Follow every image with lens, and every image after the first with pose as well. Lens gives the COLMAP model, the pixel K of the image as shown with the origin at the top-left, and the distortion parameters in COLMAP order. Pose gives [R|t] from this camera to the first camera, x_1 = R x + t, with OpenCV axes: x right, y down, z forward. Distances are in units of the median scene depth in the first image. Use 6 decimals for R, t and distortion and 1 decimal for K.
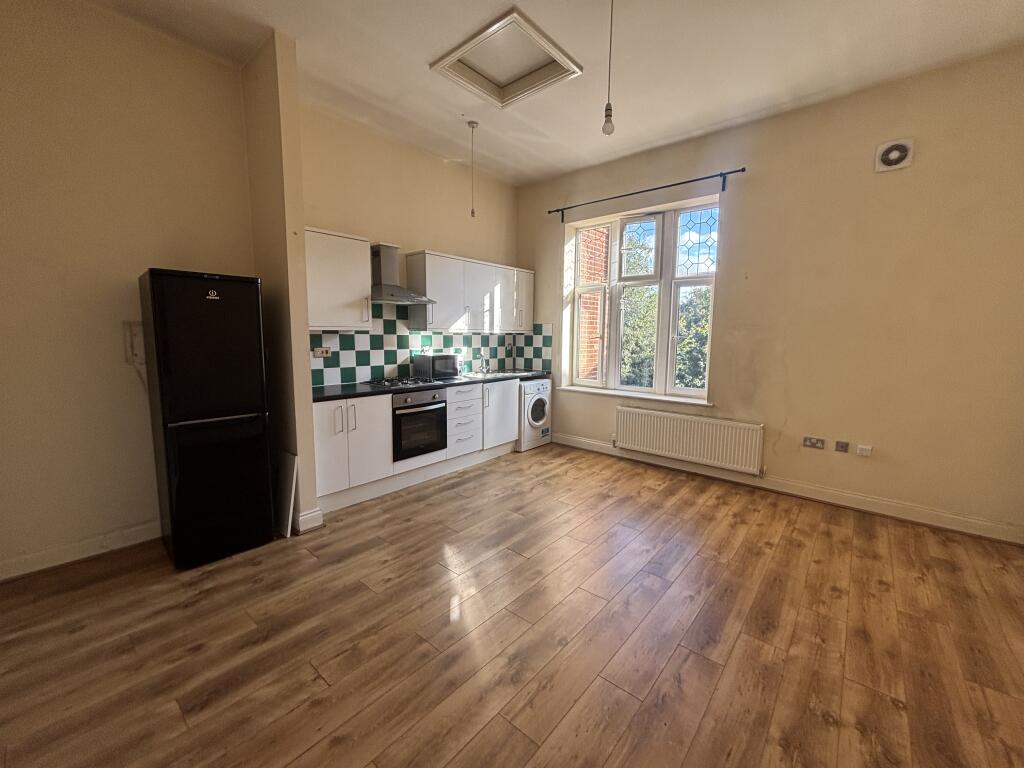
lens RADIAL K [[411.9, 0, 510.7], [0, 411.9, 380.4], [0, 0, 1]] dist [0.001201, 0.000073]
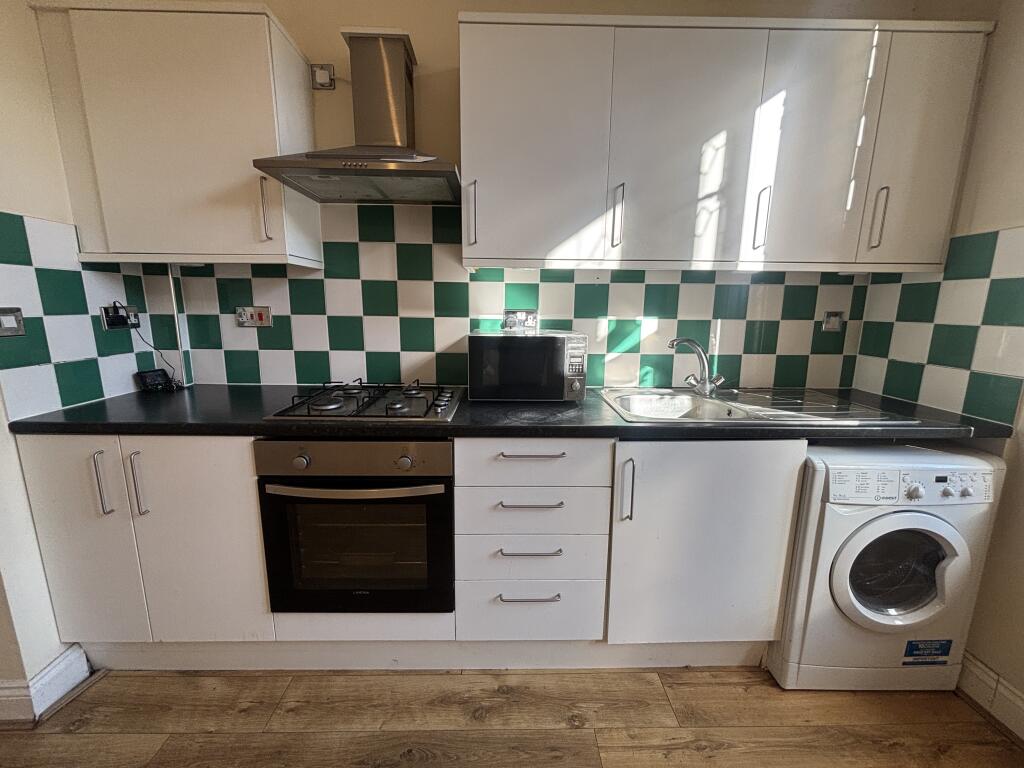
lens RADIAL K [[411.9, 0, 509.9], [0, 411.9, 385.5], [0, 0, 1]] dist [0.001201, 0.000073]
pose [[0.667861, 0.134721, -0.731992, 0.088925], [-0.089251, 0.990881, 0.100938, -0.052149], [0.738916, -0.002081, 0.673795, 0.735297]]
